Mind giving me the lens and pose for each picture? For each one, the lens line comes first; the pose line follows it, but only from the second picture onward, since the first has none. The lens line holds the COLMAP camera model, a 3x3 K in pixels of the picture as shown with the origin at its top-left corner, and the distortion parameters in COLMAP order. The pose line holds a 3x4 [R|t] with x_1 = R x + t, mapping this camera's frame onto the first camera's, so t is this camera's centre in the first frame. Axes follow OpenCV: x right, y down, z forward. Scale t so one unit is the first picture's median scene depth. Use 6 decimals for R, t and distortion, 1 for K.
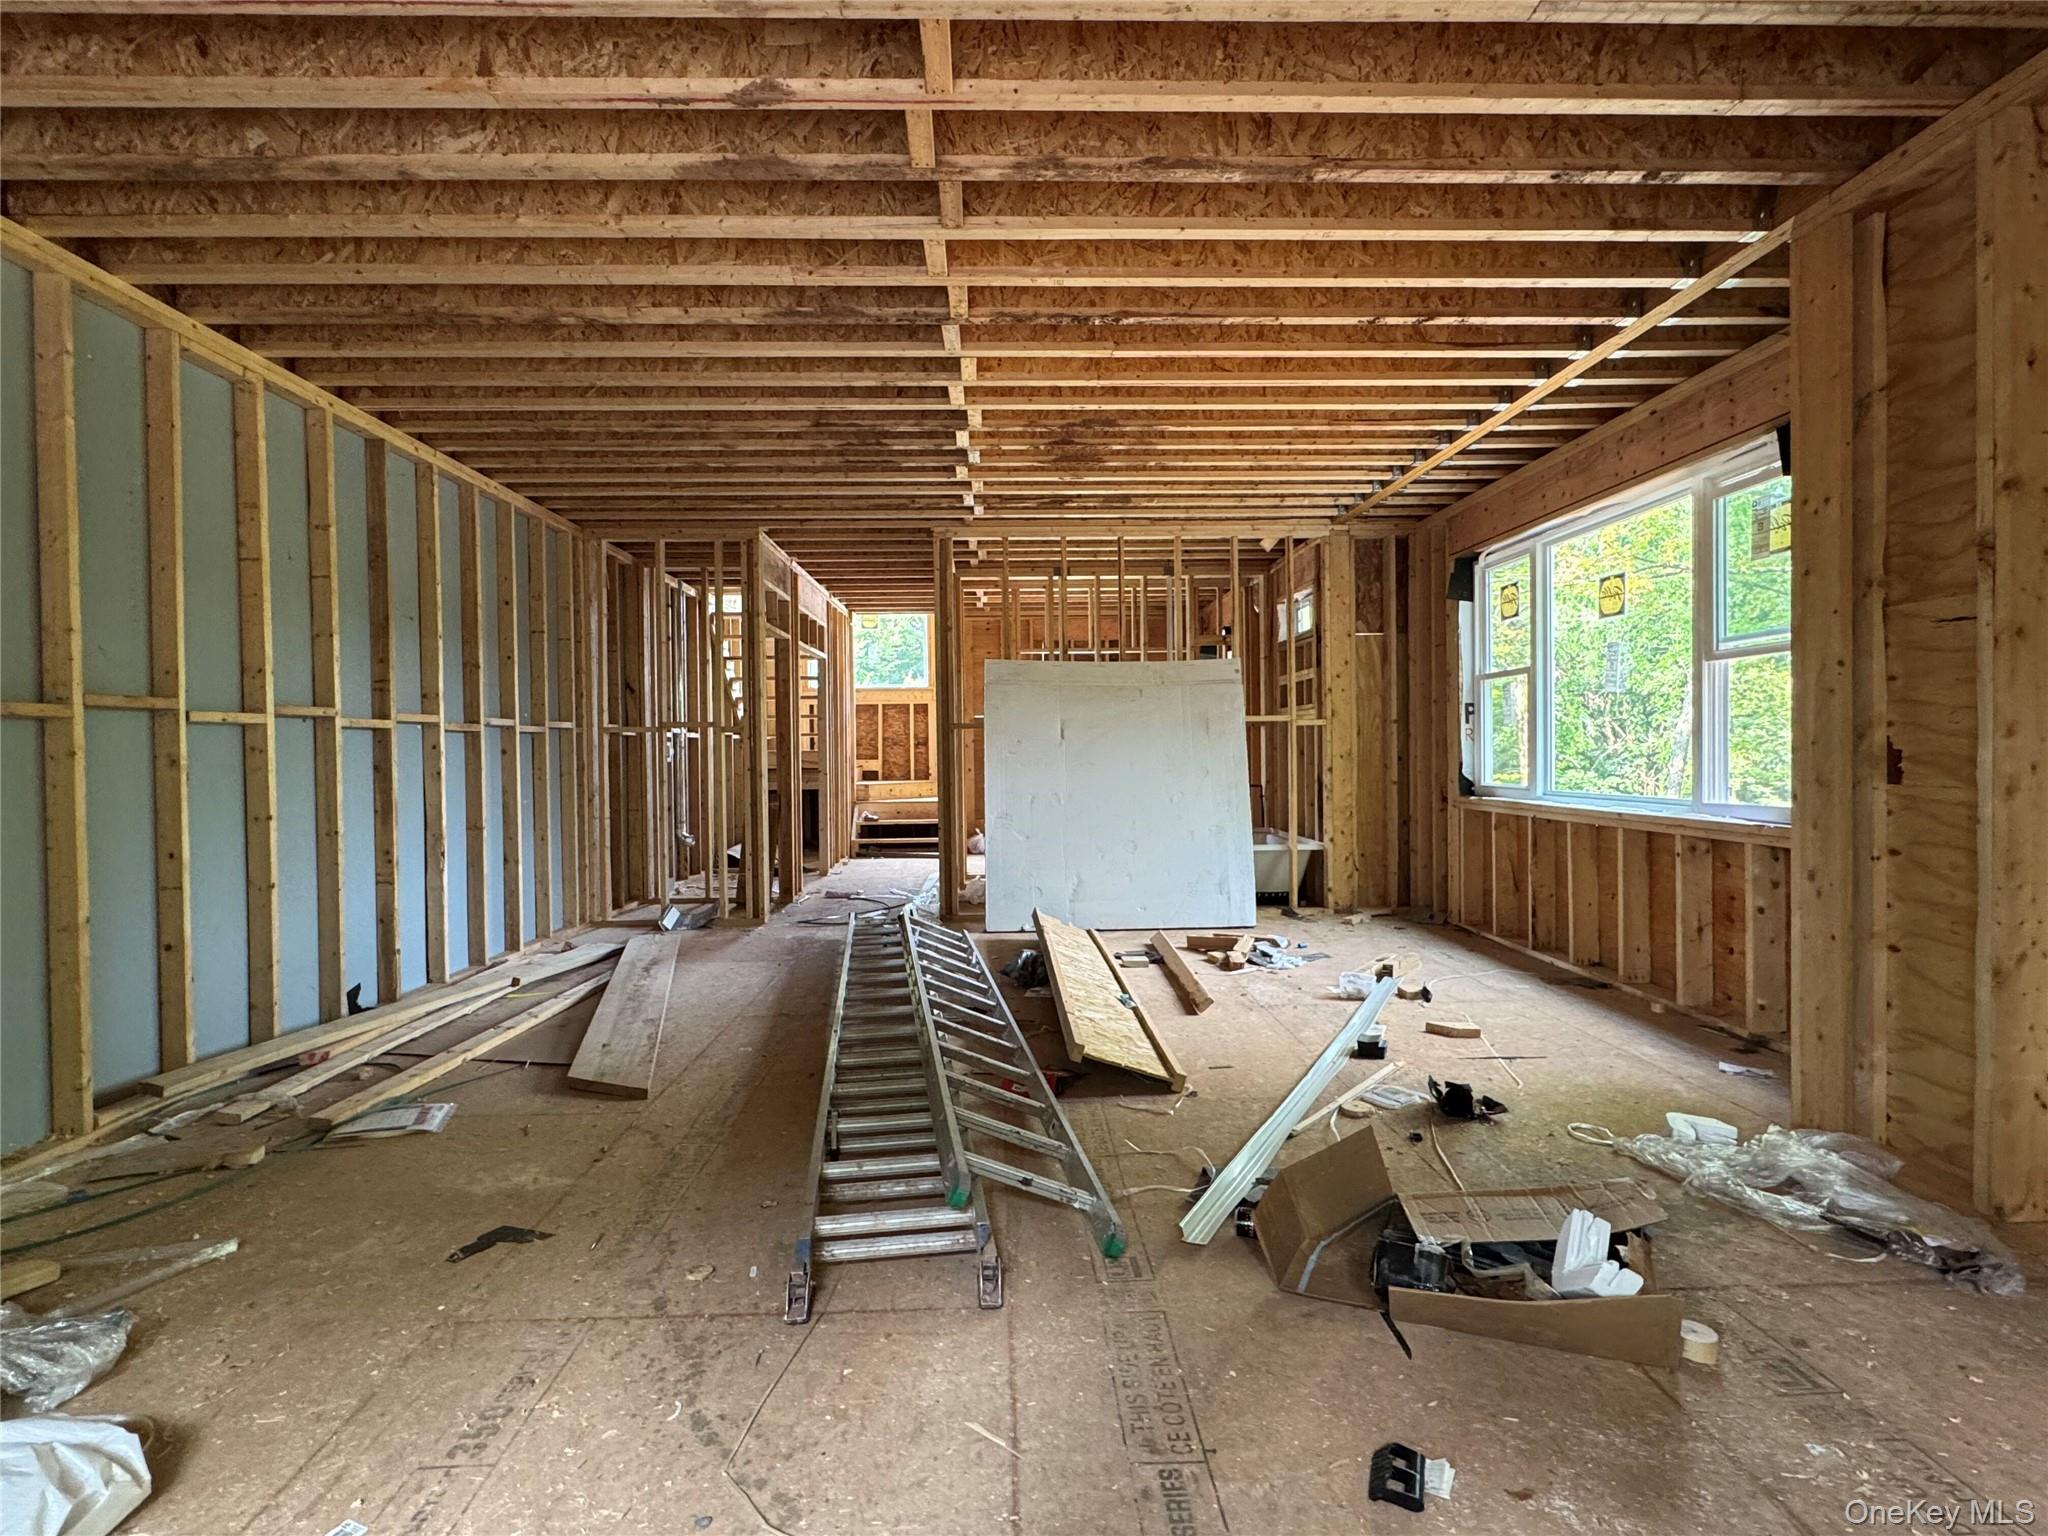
lens RADIAL K [[1007.3, 0, 1023.0], [0, 1007.3, 765.9], [0, 0, 1]] dist [0.001048, 0.000027]
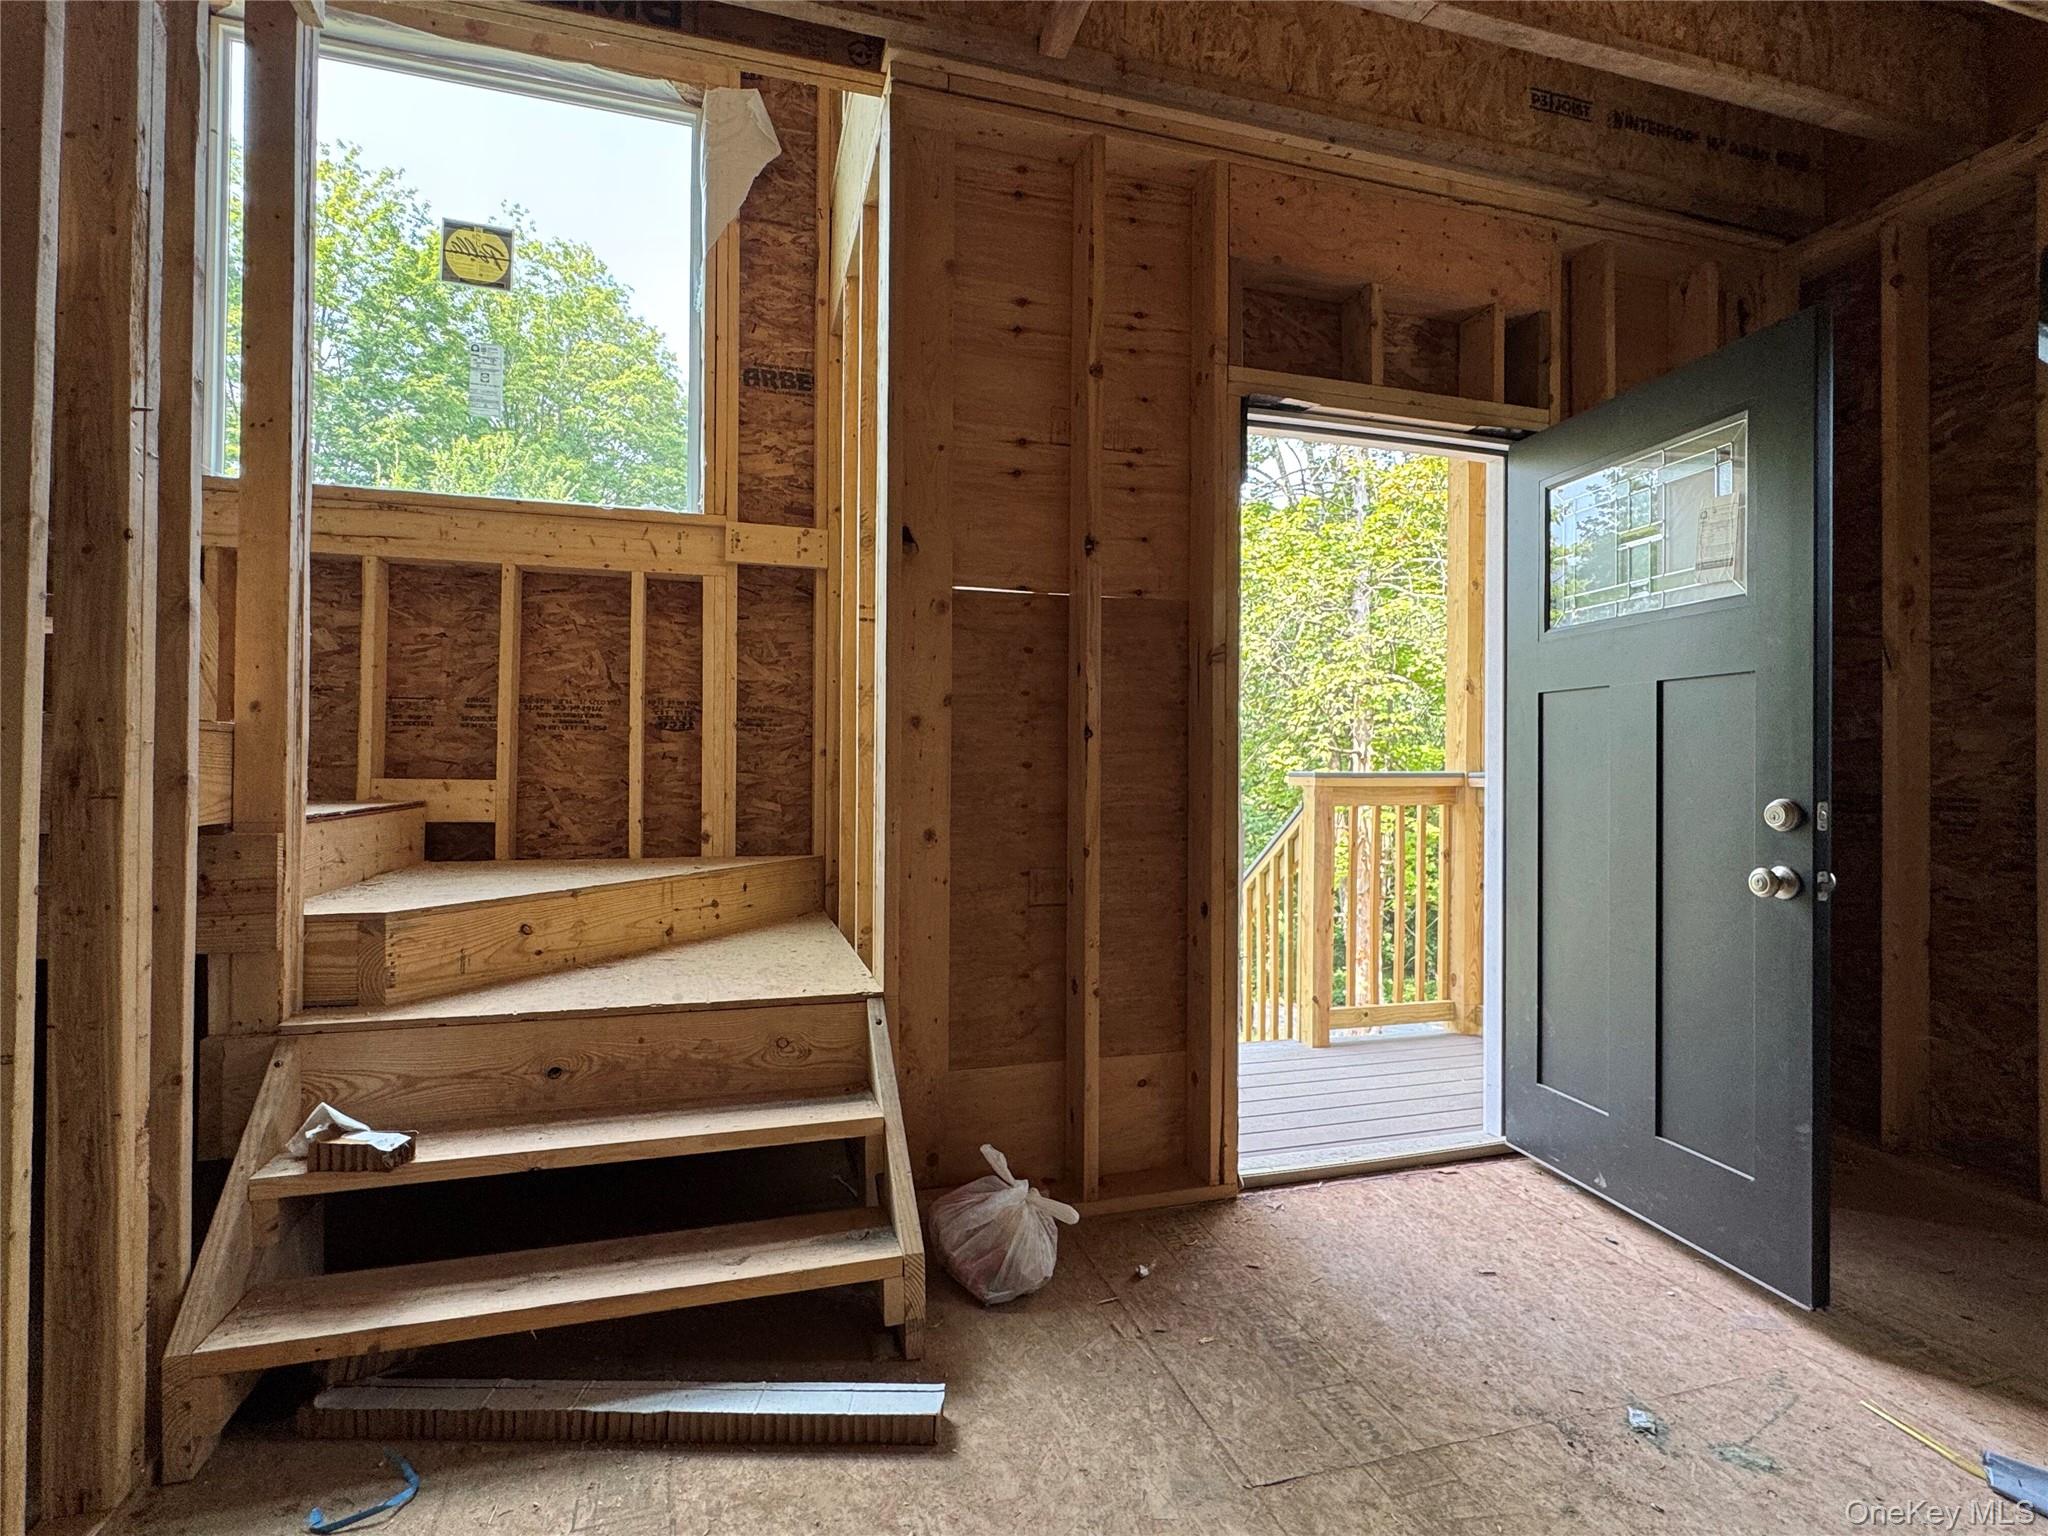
lens RADIAL K [[1007.3, 0, 1028.8], [0, 1007.3, 768.1], [0, 0, 1]] dist [0.001048, 0.000027]
pose [[0.965081, 0.014974, 0.261523, -0.079509], [-0.010503, 0.999774, -0.018488, -0.005868], [-0.261741, 0.015095, 0.965020, 0.713575]]
